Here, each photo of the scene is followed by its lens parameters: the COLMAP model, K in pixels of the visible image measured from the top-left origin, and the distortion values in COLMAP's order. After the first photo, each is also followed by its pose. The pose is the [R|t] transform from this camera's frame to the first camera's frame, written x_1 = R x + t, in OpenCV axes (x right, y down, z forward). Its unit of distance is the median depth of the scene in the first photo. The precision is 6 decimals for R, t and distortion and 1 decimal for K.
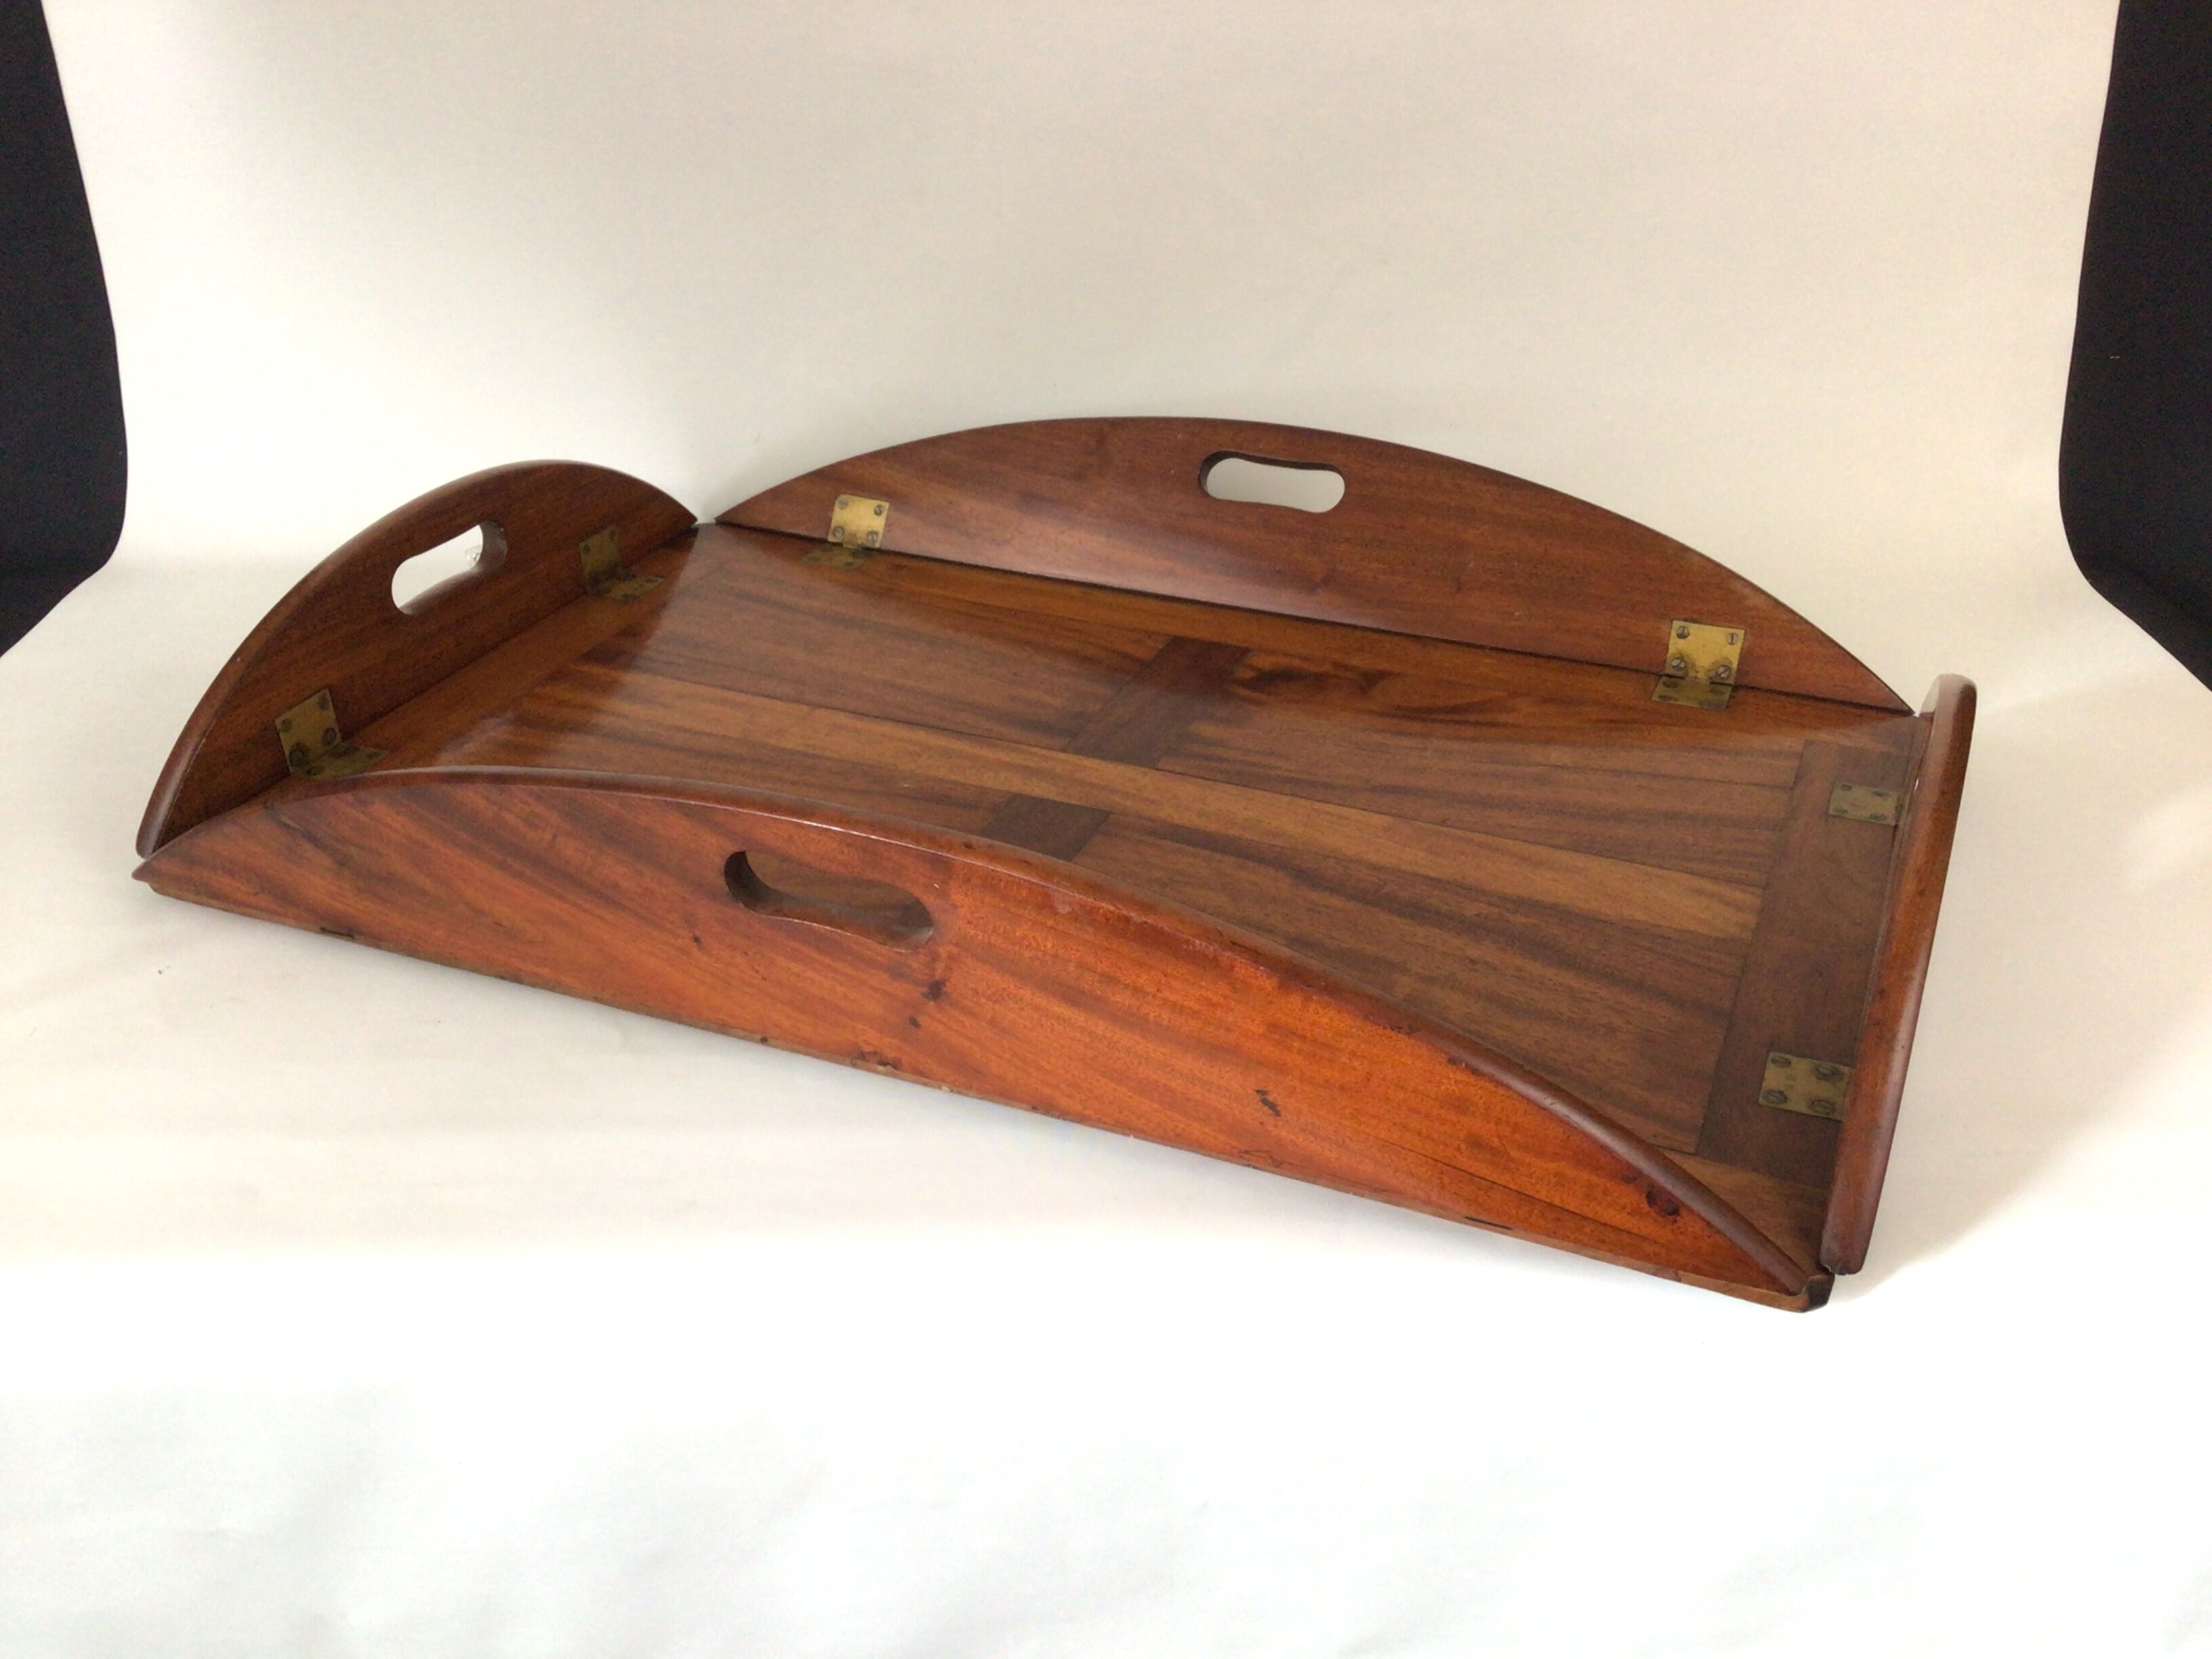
lens RADIAL K [[2018.0, 0, 1094.4], [0, 2018.0, 816.7], [0, 0, 1]] dist [0.163320, -0.384346]
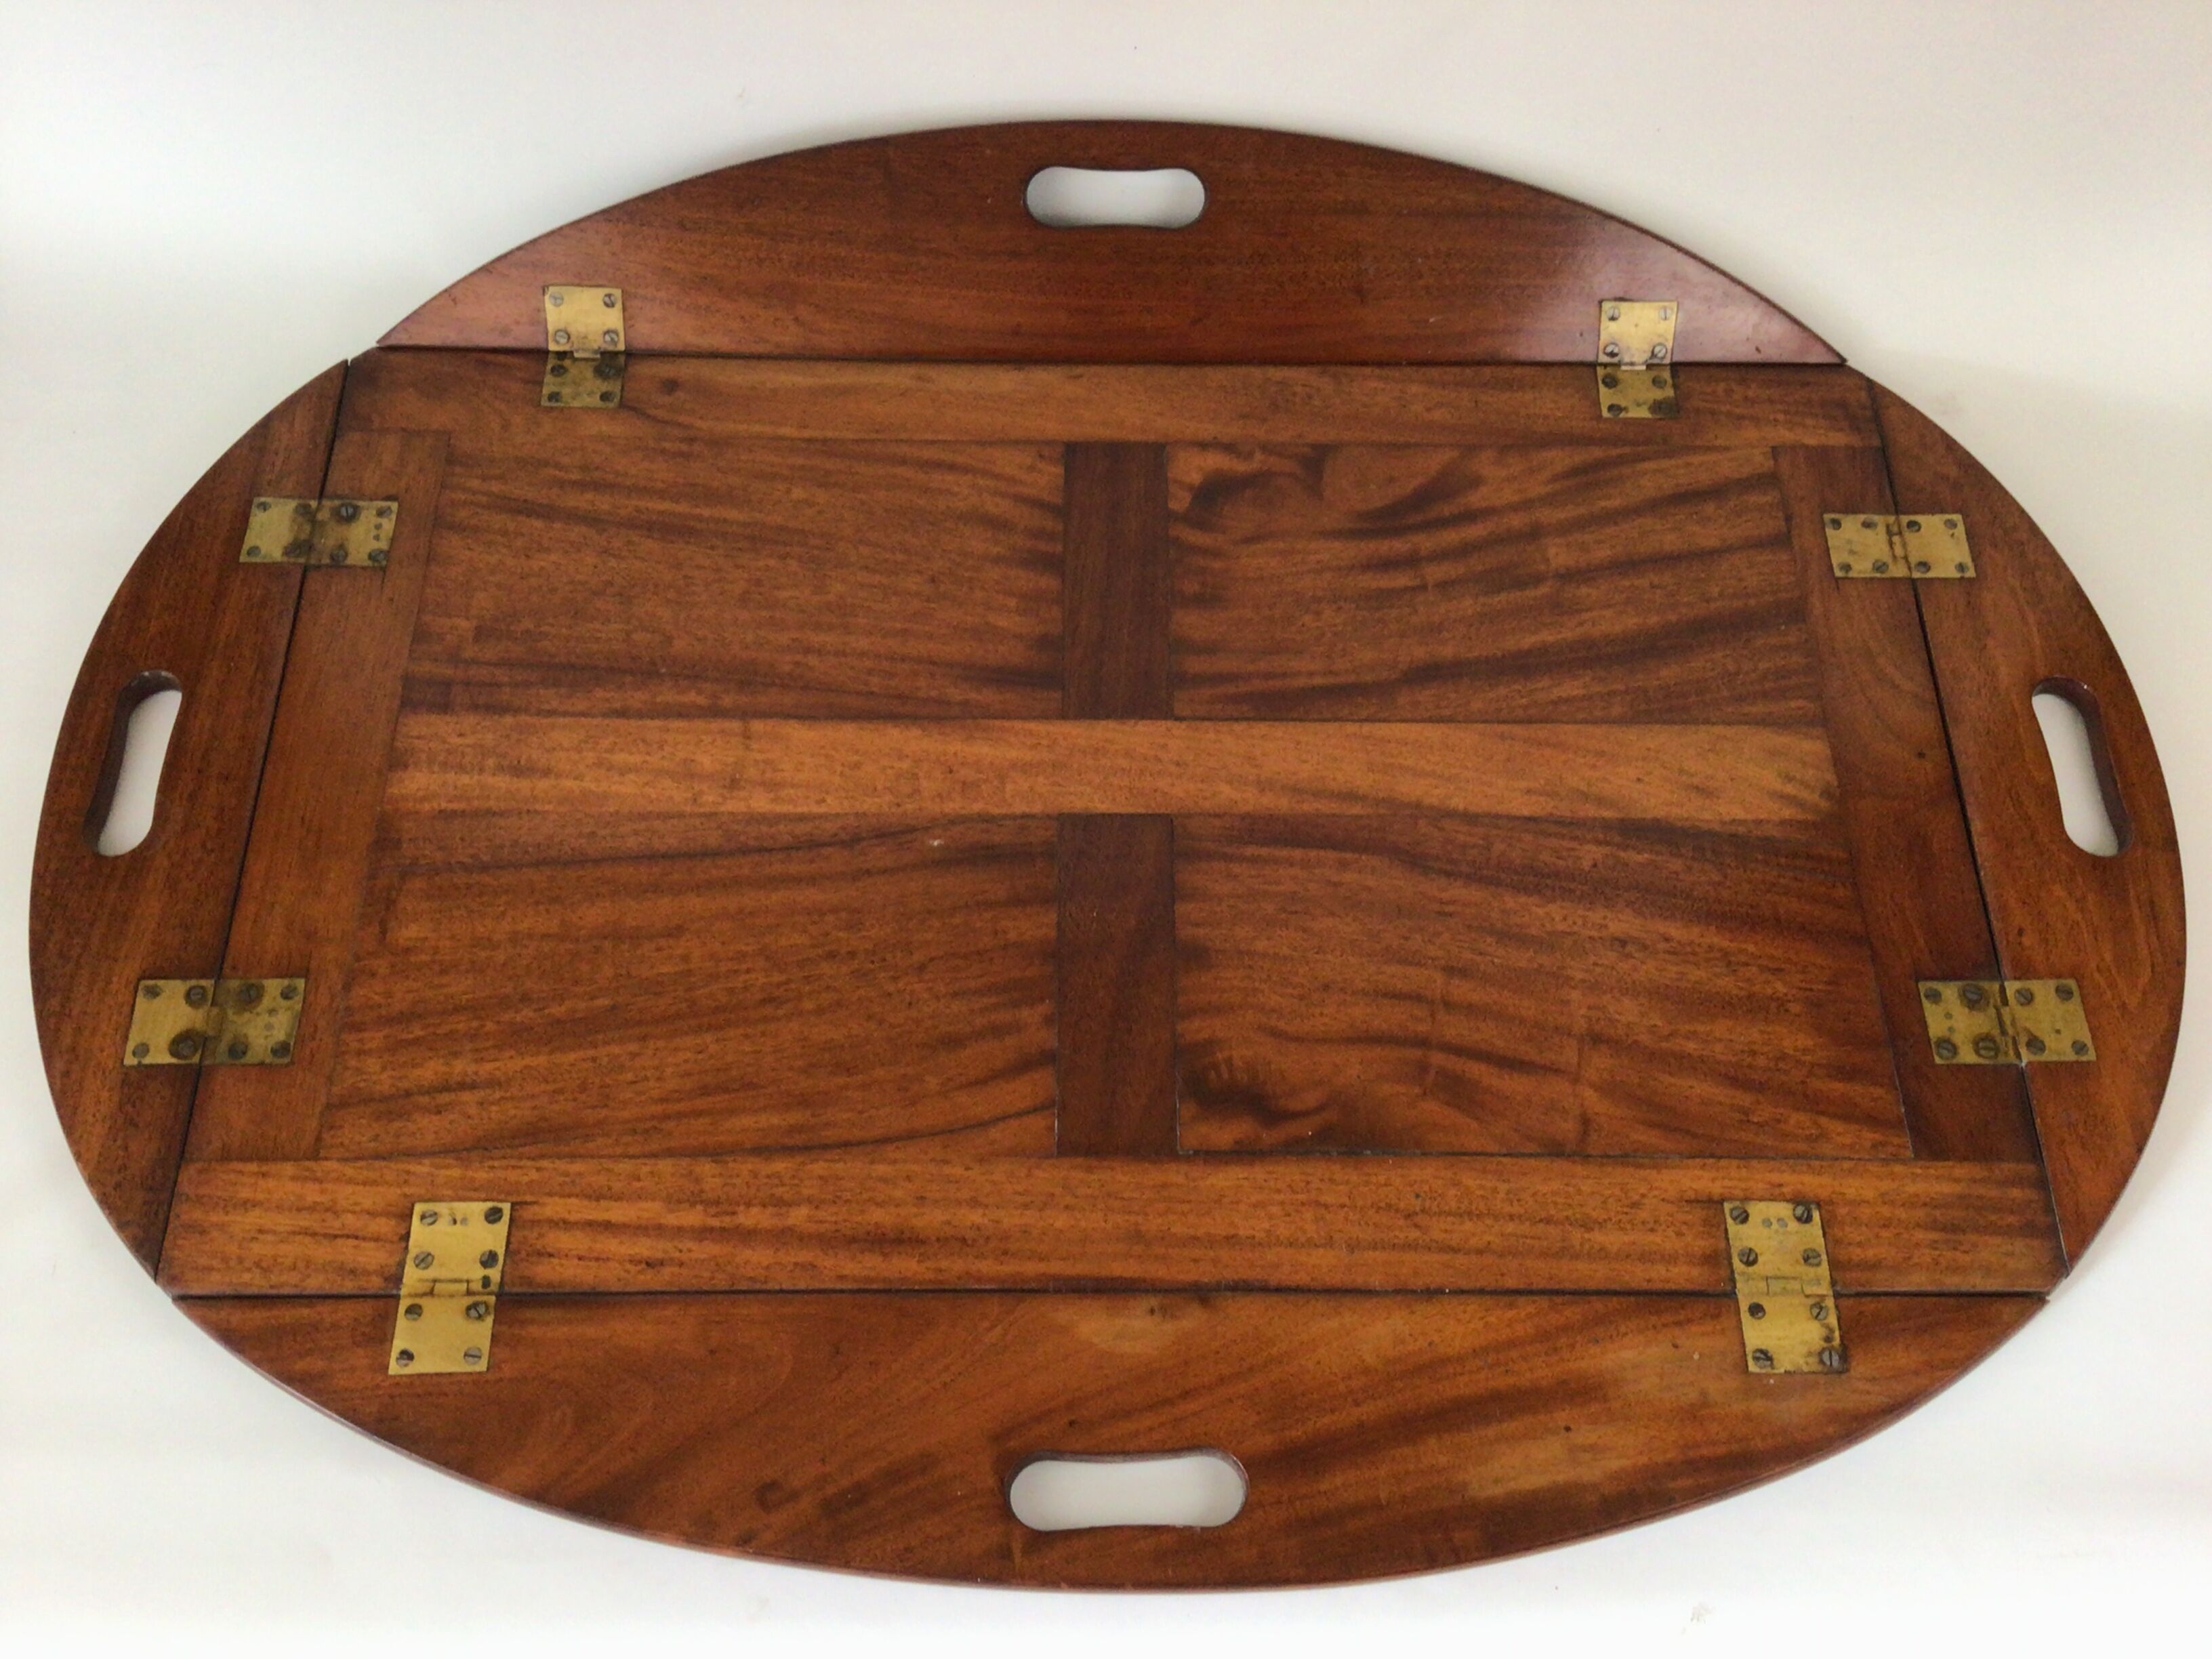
lens RADIAL K [[2018.0, 0, 1094.4], [0, 2018.0, 816.7], [0, 0, 1]] dist [0.163320, -0.384346]
pose [[0.919091, -0.336393, 0.205209, -0.250011], [0.172329, 0.811475, 0.558401, -0.610904], [-0.354364, -0.477858, 0.803790, 0.319811]]
